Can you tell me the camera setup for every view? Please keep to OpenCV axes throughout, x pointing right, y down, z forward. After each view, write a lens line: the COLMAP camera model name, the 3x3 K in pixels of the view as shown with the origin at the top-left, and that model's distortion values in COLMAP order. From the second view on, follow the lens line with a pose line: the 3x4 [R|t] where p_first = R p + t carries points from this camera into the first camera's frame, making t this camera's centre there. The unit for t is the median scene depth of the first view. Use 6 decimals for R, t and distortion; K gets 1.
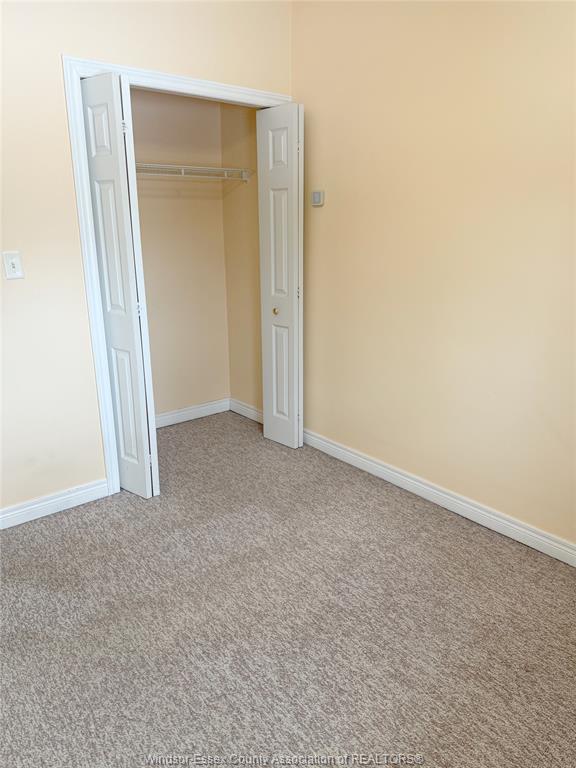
lens RADIAL K [[541.7, 0, 287.9], [0, 541.7, 383.6], [0, 0, 1]] dist [0.004550, -0.002938]
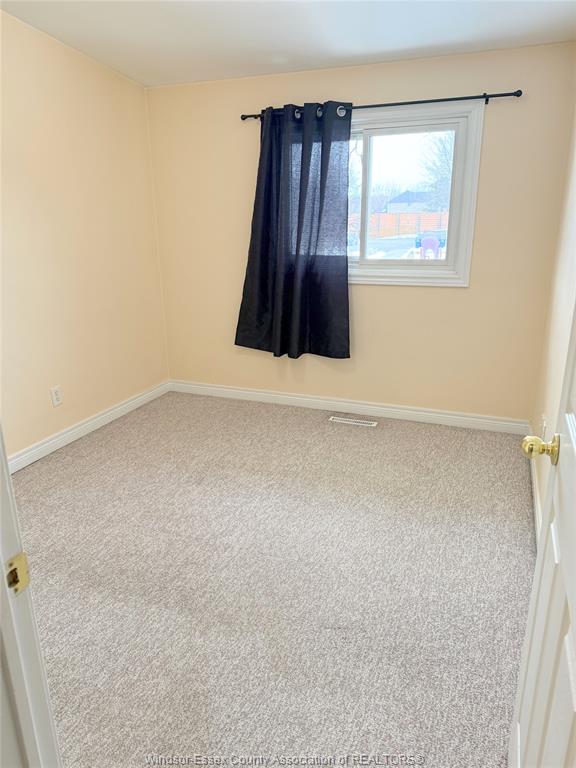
lens RADIAL K [[541.7, 0, 288.0], [0, 541.7, 383.0], [0, 0, 1]] dist [0.004550, -0.002938]
pose [[-0.478043, -0.260535, 0.838806, -1.178749], [0.263400, 0.868518, 0.419878, -0.332116], [-0.837911, 0.421661, -0.346564, 1.153369]]
